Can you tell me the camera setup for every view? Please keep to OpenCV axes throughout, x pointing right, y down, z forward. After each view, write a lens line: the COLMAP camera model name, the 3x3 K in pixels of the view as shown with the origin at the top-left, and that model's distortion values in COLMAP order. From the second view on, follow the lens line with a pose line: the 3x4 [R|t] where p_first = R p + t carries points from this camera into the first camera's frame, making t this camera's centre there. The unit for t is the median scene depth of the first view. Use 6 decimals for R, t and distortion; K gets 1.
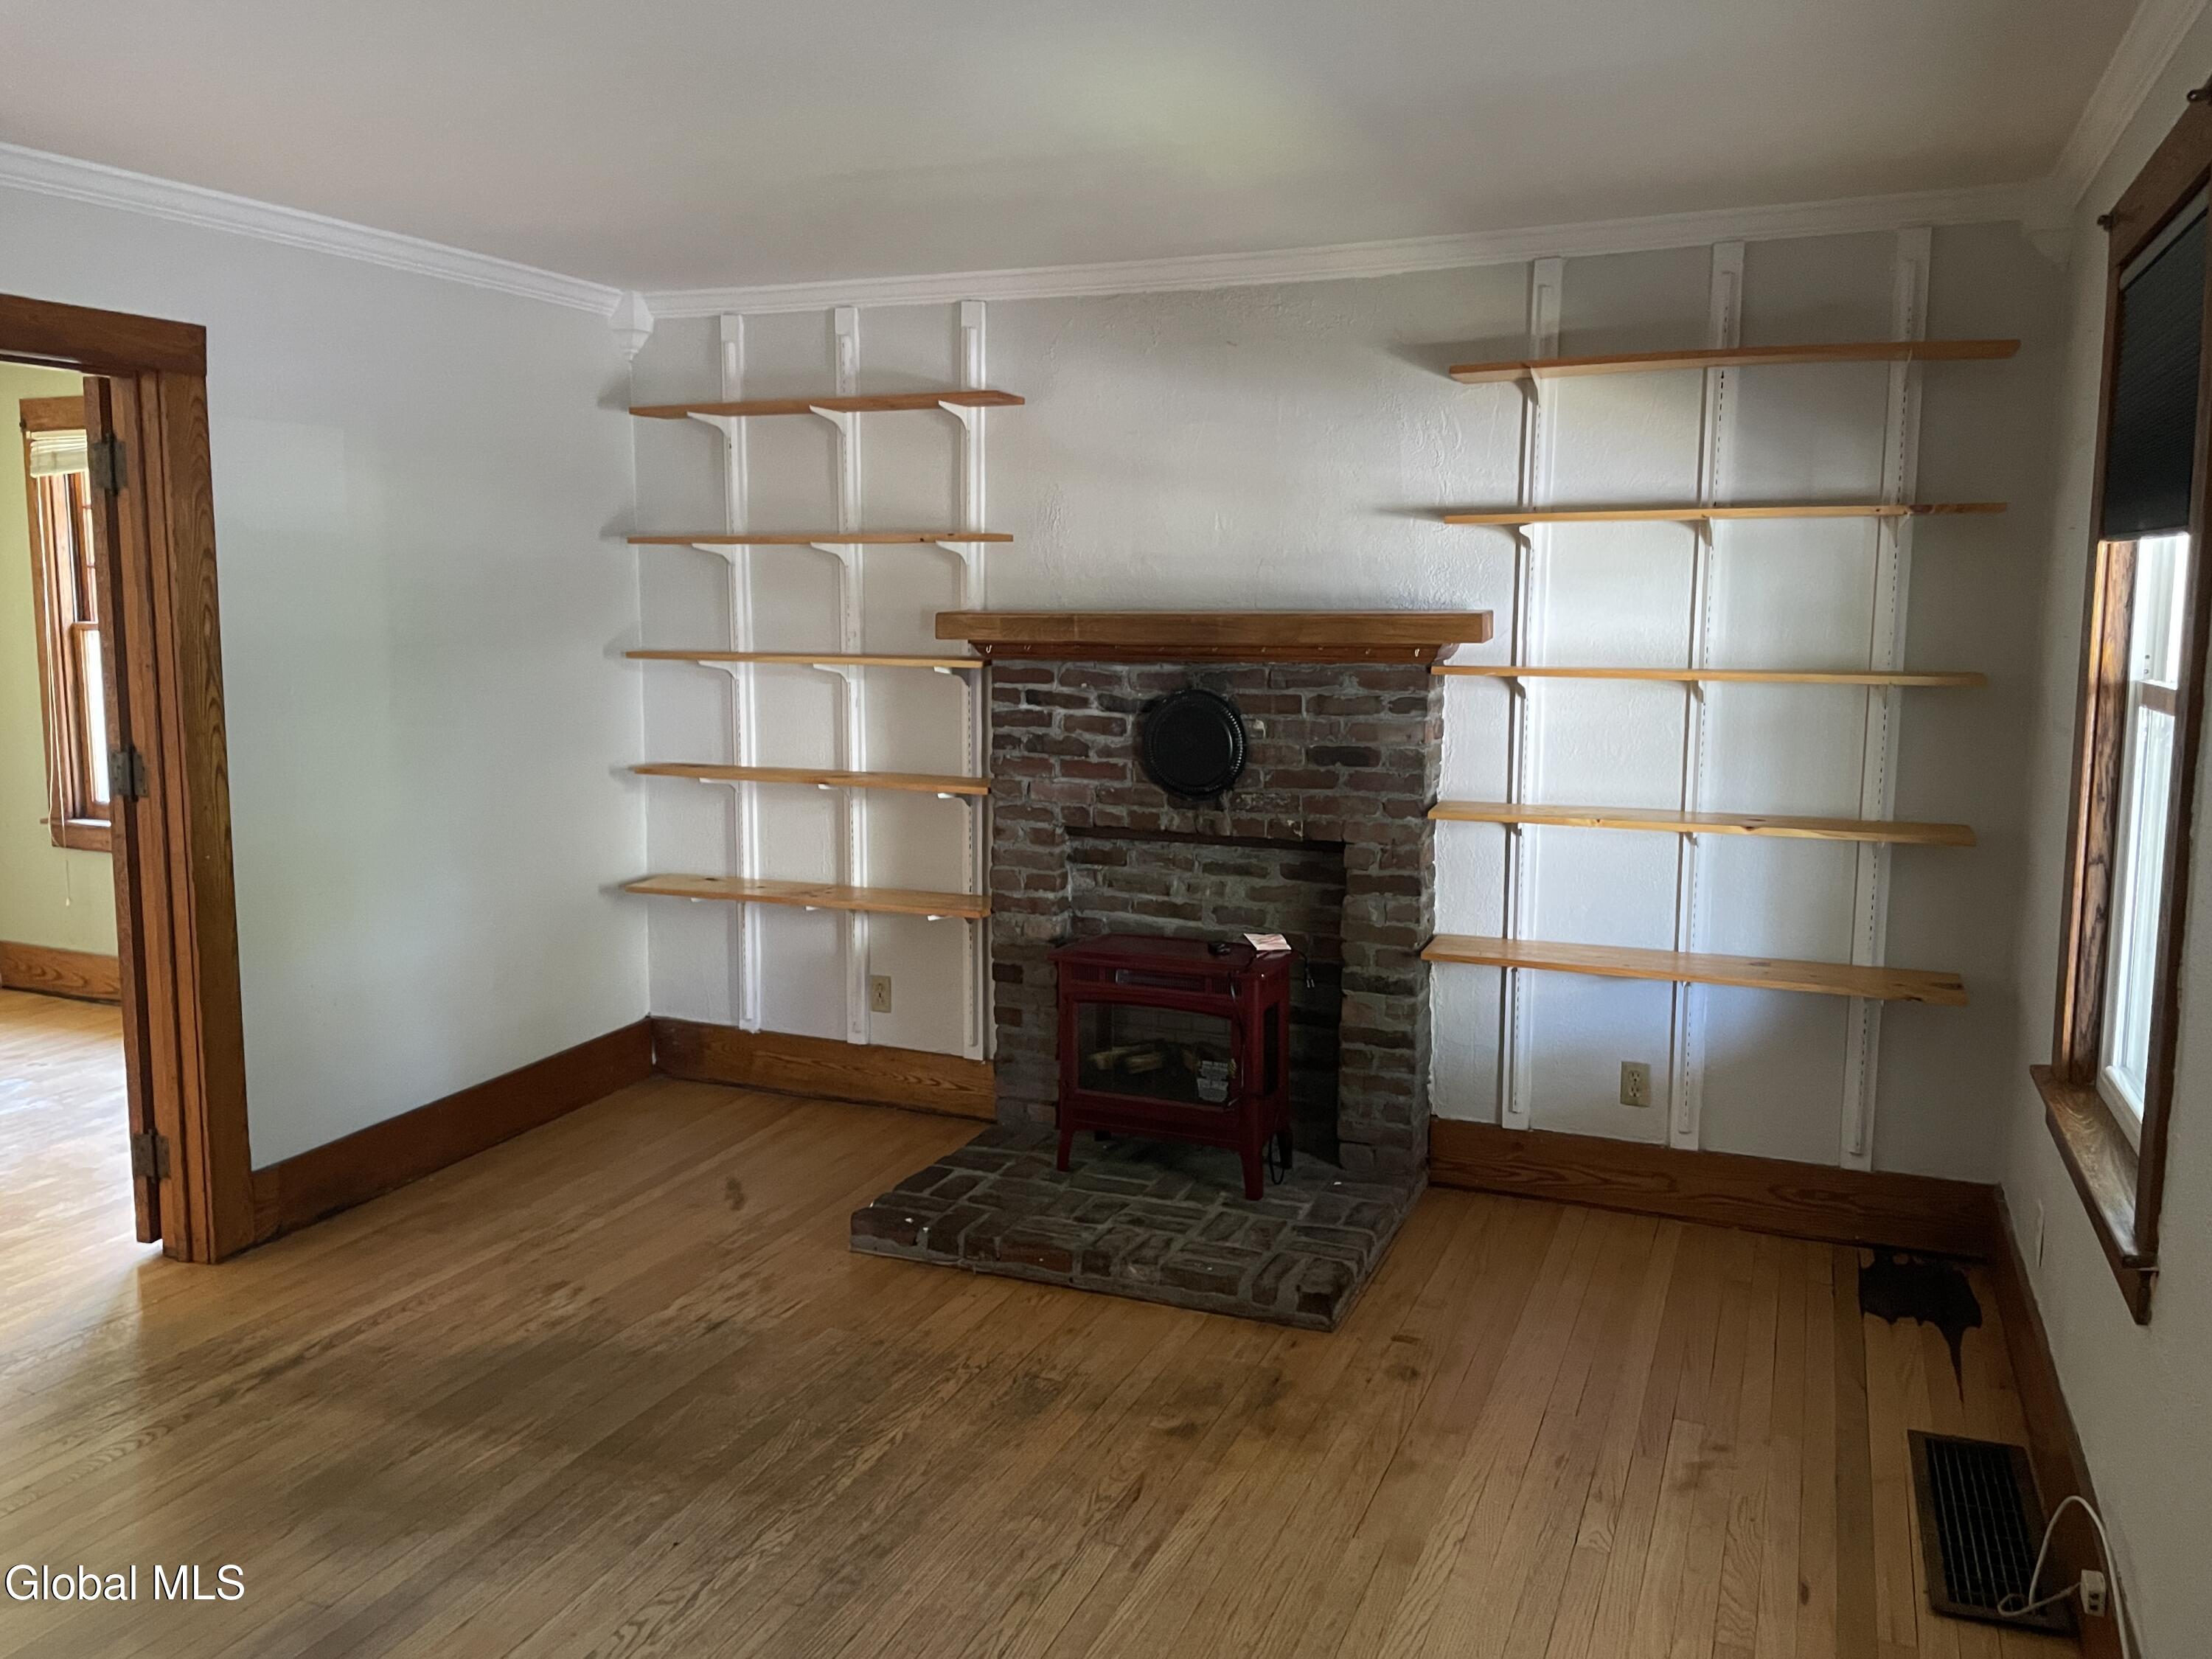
lens RADIAL K [[1693.7, 0, 1100.8], [0, 1693.7, 803.8], [0, 0, 1]] dist [0.136433, -0.210220]
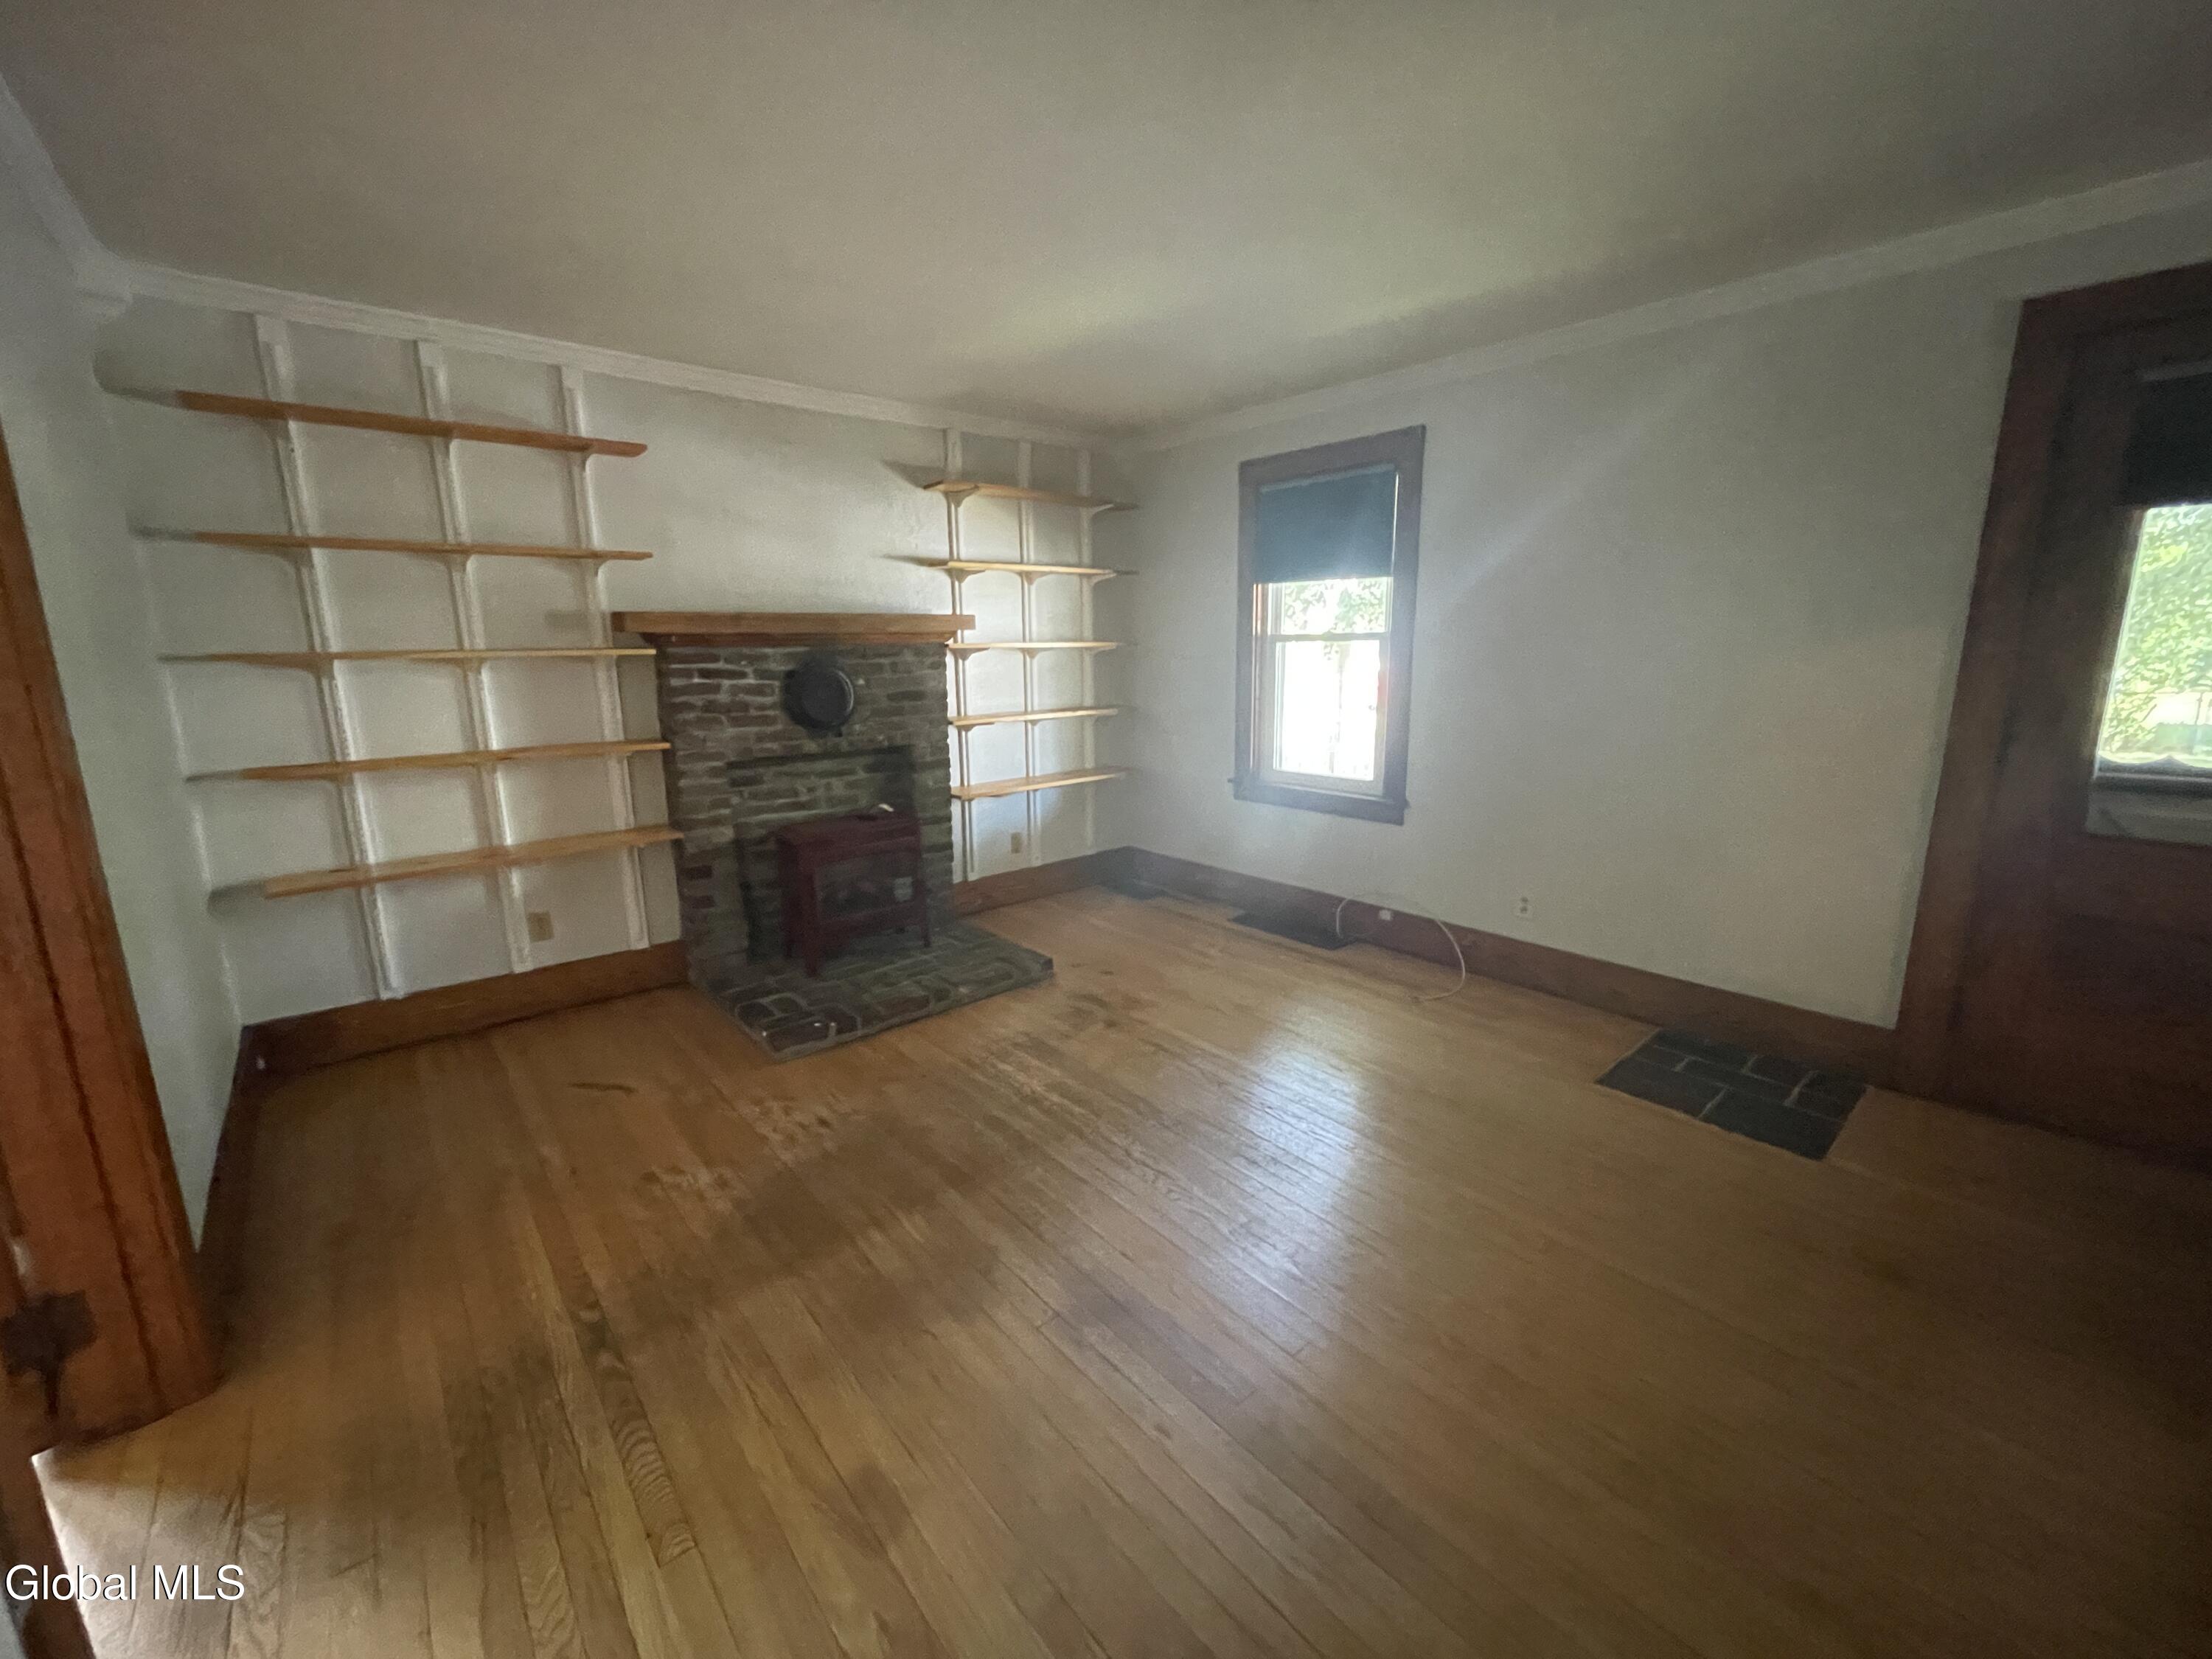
lens RADIAL K [[897.3, 0, 1097.3], [0, 897.3, 826.8], [0, 0, 1]] dist [-0.012227, 0.008384]
pose [[0.443365, -0.187312, 0.876551, -0.586194], [0.123082, 0.981380, 0.147458, -0.007466], [-0.887850, 0.042509, 0.458165, 0.381725]]
